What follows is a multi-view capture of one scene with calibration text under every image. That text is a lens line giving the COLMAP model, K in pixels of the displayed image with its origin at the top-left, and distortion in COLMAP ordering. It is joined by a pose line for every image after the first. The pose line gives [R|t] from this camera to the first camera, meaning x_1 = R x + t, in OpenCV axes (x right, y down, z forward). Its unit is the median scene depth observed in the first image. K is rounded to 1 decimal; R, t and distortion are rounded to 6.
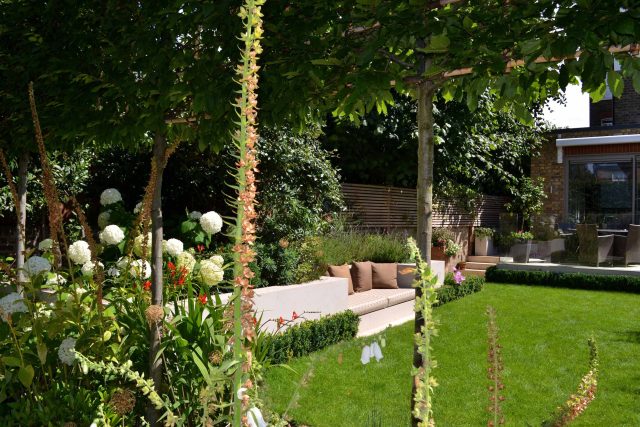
lens RADIAL K [[522.9, 0, 321.6], [0, 522.9, 211.7], [0, 0, 1]] dist [-0.086502, 0.020772]
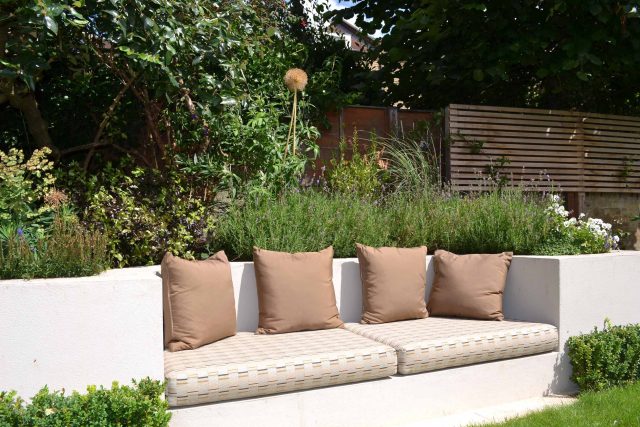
lens RADIAL K [[522.9, 0, 304.5], [0, 522.9, 218.5], [0, 0, 1]] dist [-0.086502, 0.020772]
pose [[0.843012, -0.035617, -0.536714, 0.181947], [0.027763, 0.999357, -0.022710, 0.063083], [0.537177, 0.004244, 0.843459, 0.488970]]
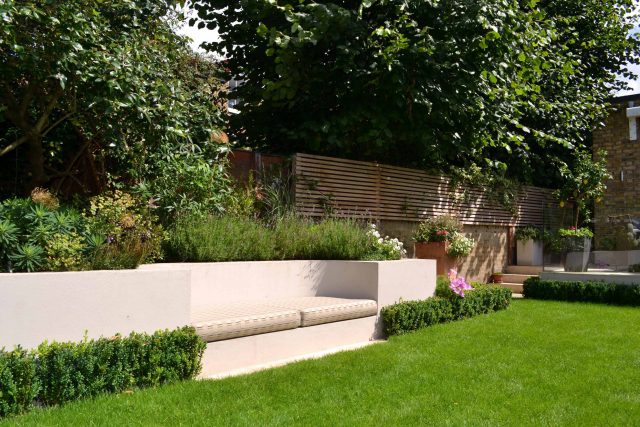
lens RADIAL K [[522.9, 0, 316.6], [0, 522.9, 218.0], [0, 0, 1]] dist [-0.086502, 0.020772]
pose [[0.989222, -0.010123, -0.146071, 0.163597], [0.004639, 0.999273, -0.037839, 0.059115], [0.146348, 0.036754, 0.988550, 0.299780]]
